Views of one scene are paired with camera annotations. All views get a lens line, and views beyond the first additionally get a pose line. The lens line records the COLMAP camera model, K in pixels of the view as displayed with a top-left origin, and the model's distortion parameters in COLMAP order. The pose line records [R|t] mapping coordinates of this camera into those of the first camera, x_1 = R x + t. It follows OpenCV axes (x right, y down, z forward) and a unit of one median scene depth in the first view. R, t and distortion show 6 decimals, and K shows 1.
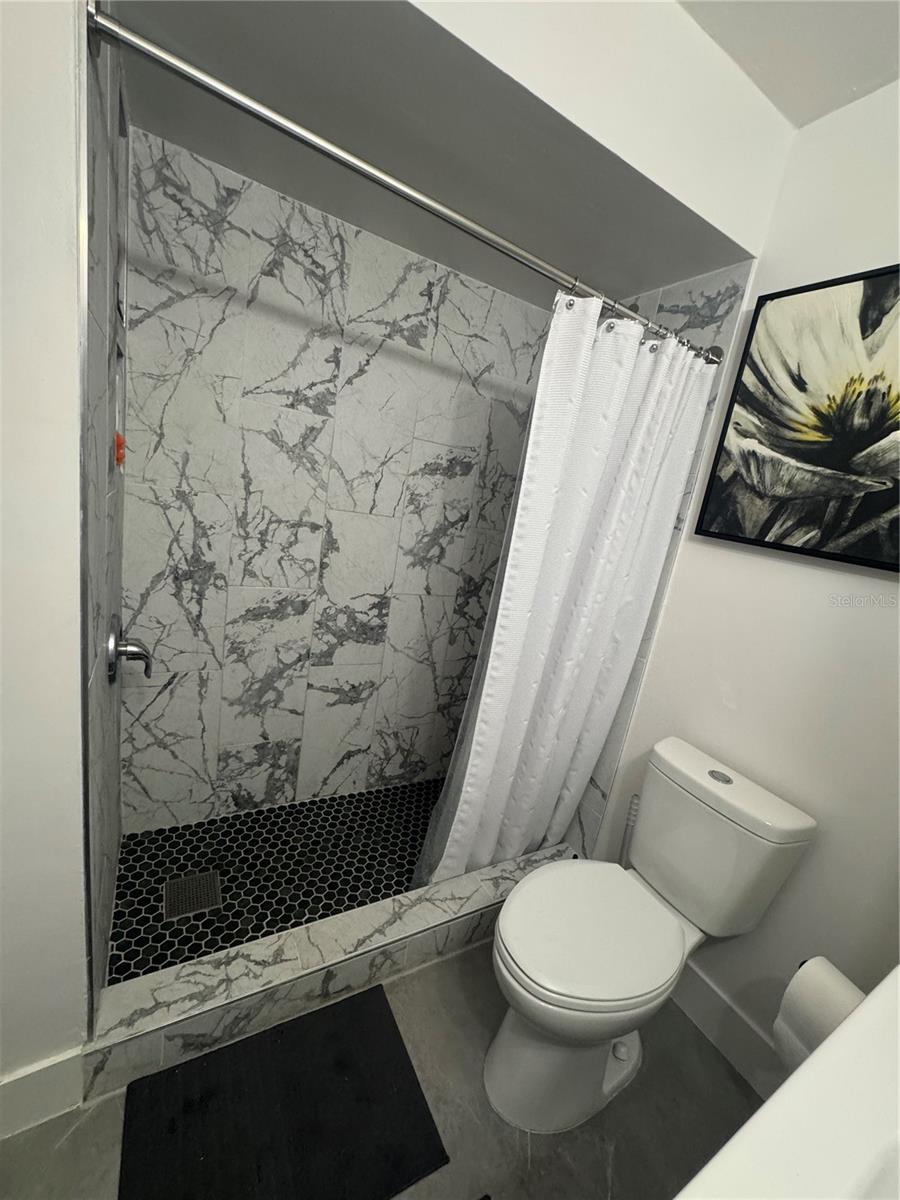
lens RADIAL K [[477.8, 0, 450.0], [0, 477.8, 600.0], [0, 0, 1]] dist [-0.002680, 0.000166]
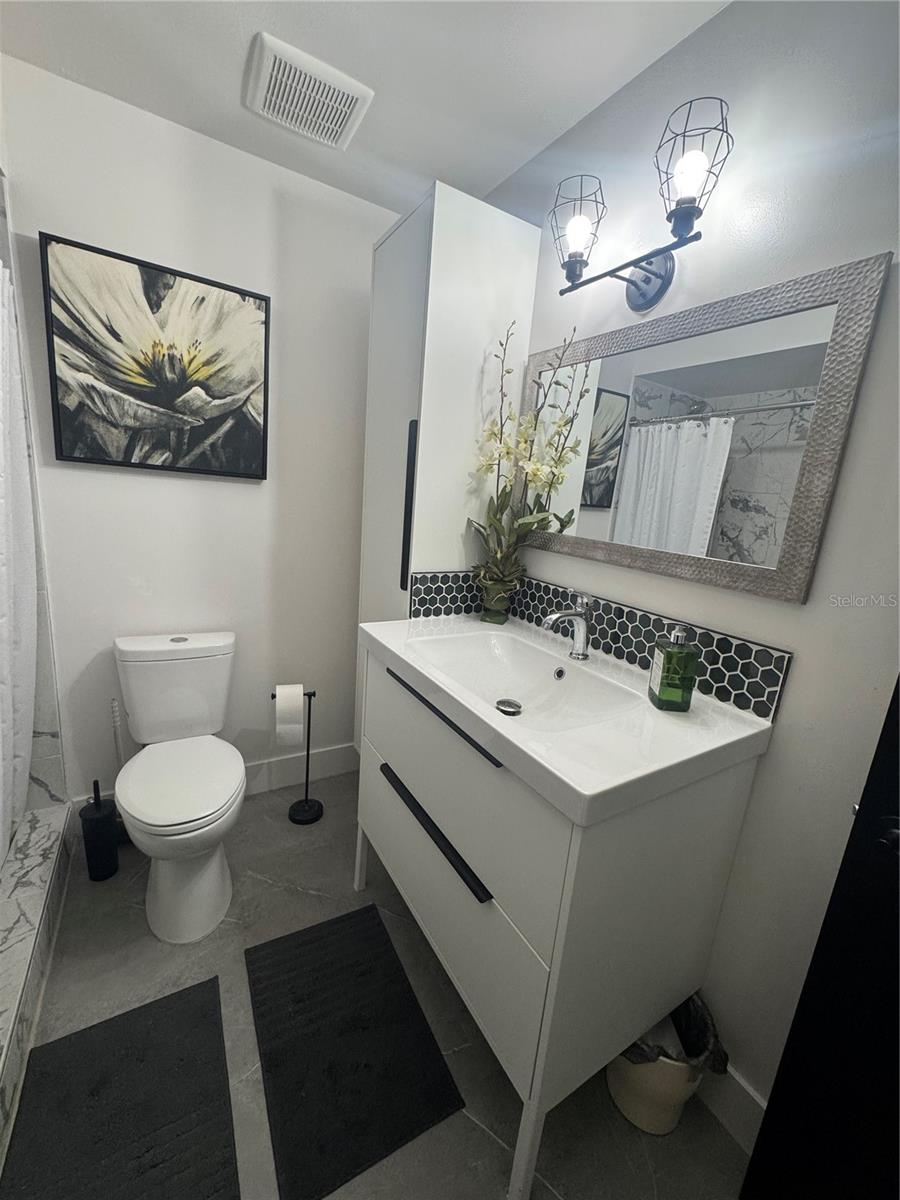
lens RADIAL K [[477.8, 0, 450.0], [0, 477.8, 600.0], [0, 0, 1]] dist [-0.002680, 0.000166]
pose [[-0.001050, -0.376201, 0.926538, -0.654367], [0.138313, 0.917578, 0.372720, -0.139910], [-0.990388, 0.128543, 0.051070, 0.126826]]
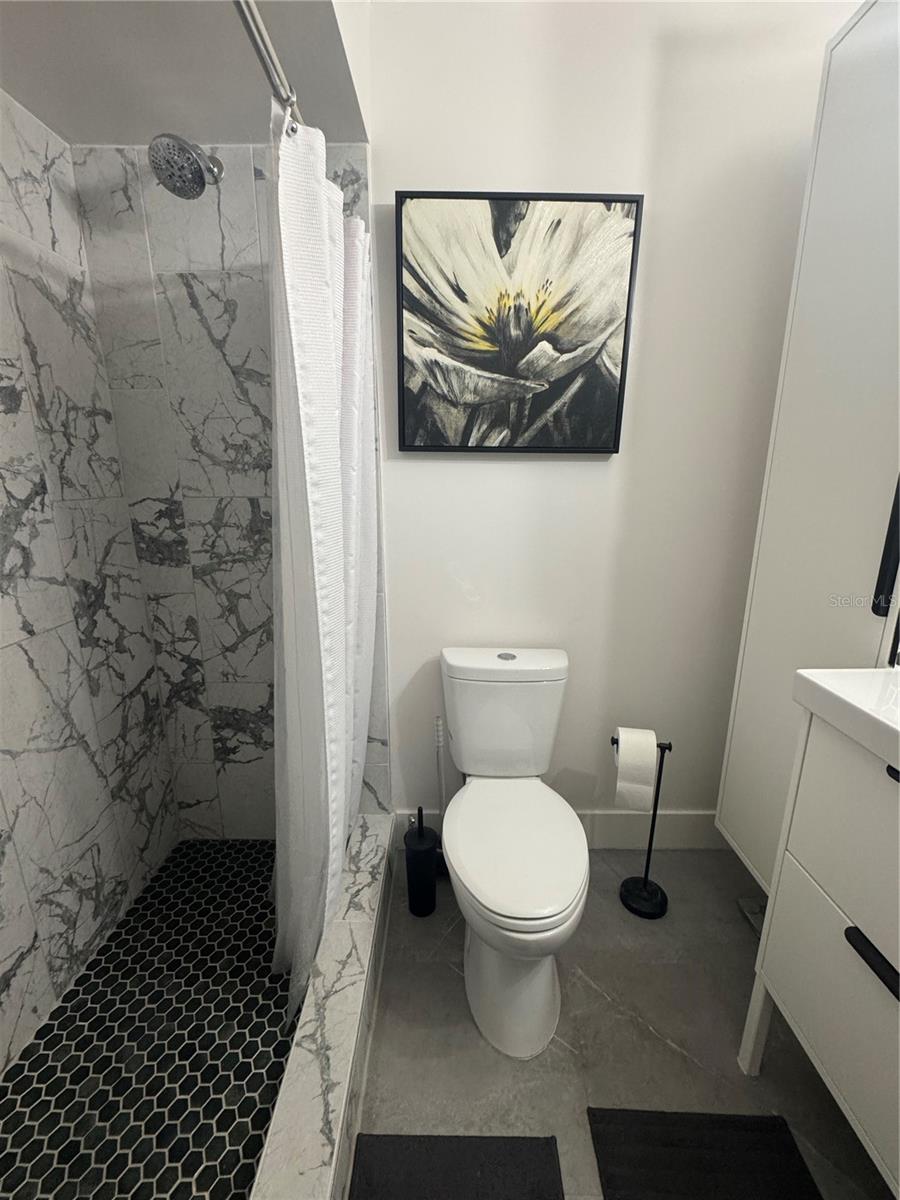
lens RADIAL K [[496.5, 0, 450.0], [0, 496.5, 600.0], [0, 0, 1]] dist [-0.003717, 0.000266]
pose [[0.492751, -0.371155, 0.787046, -0.380837], [0.274546, 0.924586, 0.264130, -0.106659], [-0.825725, 0.085930, 0.557490, 0.415837]]
